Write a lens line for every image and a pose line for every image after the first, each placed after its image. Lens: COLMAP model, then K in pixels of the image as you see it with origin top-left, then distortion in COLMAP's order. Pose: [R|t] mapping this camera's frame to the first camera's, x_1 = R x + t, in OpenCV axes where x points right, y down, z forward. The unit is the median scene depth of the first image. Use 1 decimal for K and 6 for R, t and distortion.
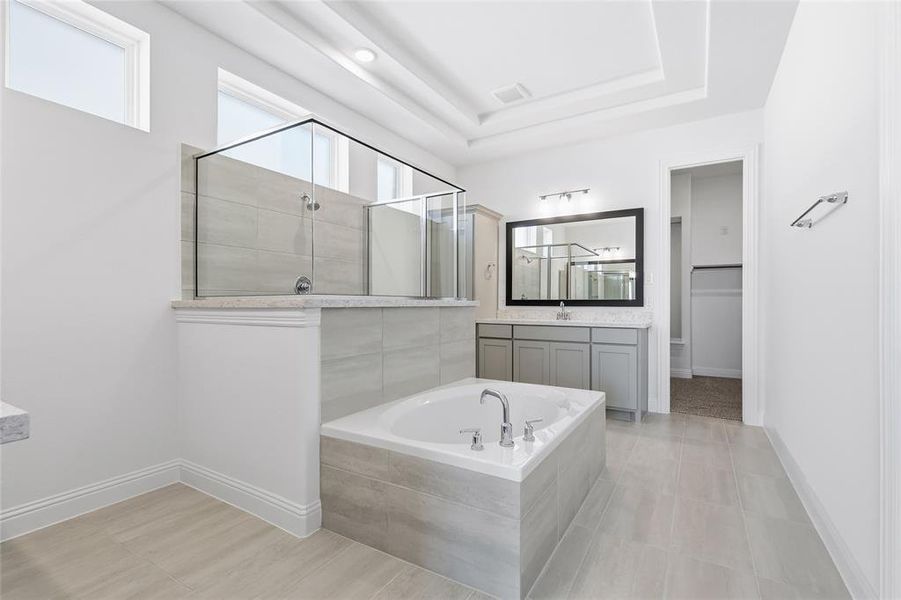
lens RADIAL K [[420.0, 0, 452.3], [0, 420.0, 303.1], [0, 0, 1]] dist [0.020904, -0.000315]
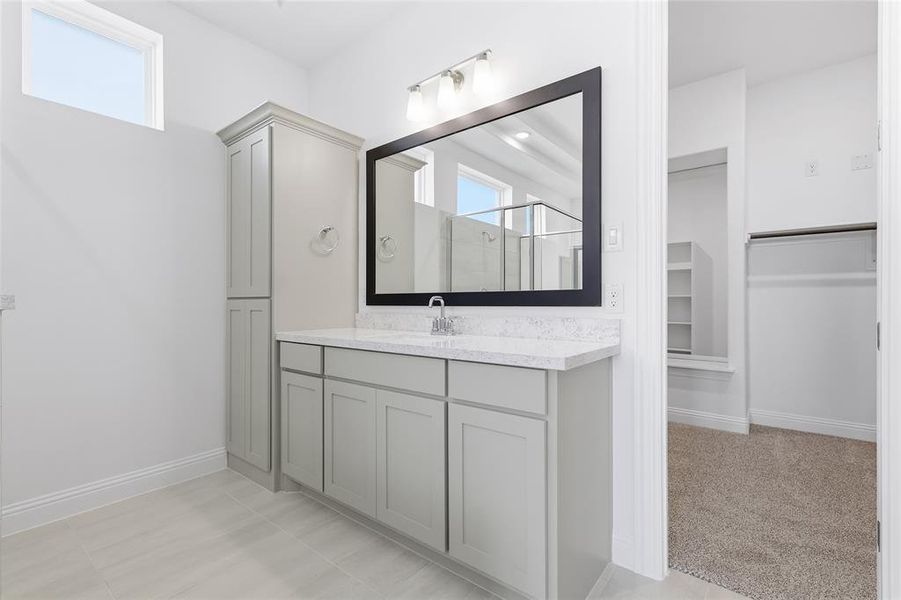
lens RADIAL K [[403.7, 0, 454.0], [0, 403.7, 302.2], [0, 0, 1]] dist [0.002426, 0.000437]
pose [[0.990107, -0.004802, -0.140235, 0.319988], [0.004915, 0.999988, 0.000462, 0.002981], [0.140231, -0.001147, 0.990118, 0.515635]]
